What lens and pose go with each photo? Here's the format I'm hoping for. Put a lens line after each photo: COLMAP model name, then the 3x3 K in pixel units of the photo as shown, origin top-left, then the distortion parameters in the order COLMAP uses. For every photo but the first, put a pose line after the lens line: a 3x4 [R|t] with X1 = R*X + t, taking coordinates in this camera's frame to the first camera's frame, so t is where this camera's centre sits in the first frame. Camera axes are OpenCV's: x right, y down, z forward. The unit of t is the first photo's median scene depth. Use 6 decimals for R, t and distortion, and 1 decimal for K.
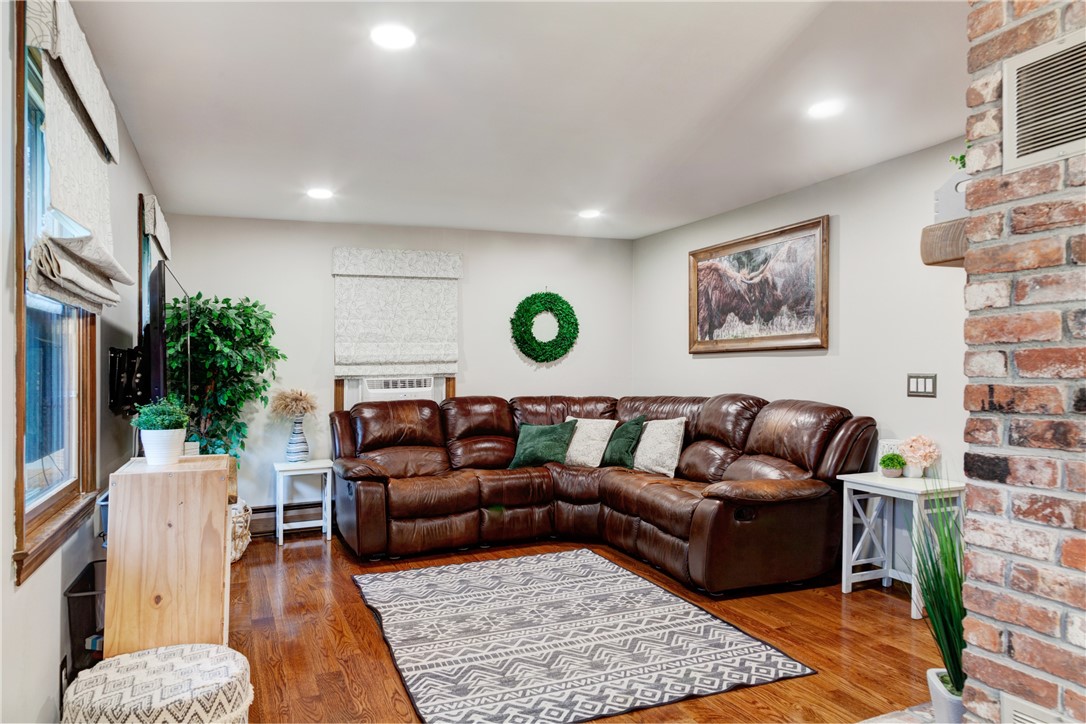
lens RADIAL K [[722.0, 0, 576.7], [0, 722.0, 344.3], [0, 0, 1]] dist [0.003807, 0.007008]
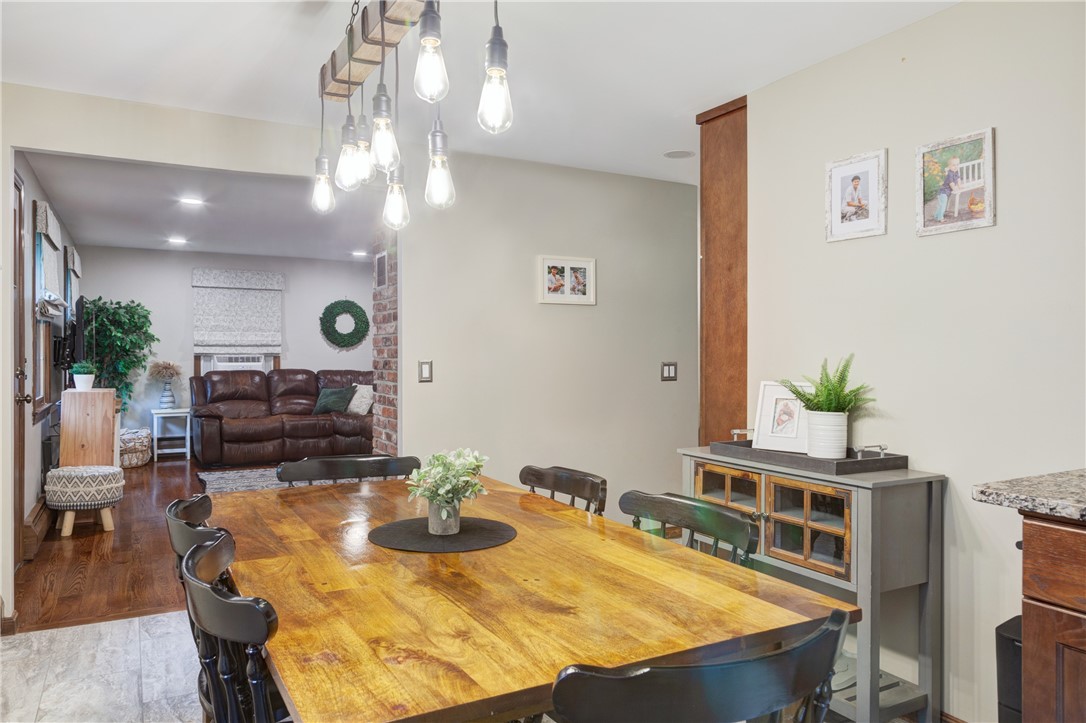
lens RADIAL K [[722.0, 0, 545.8], [0, 722.0, 362.5], [0, 0, 1]] dist [0.003807, 0.007008]
pose [[0.997098, 0.022608, 0.072697, 0.298724], [-0.025956, 0.998630, 0.045446, -0.025379], [-0.071570, -0.047201, 0.996318, -0.577391]]
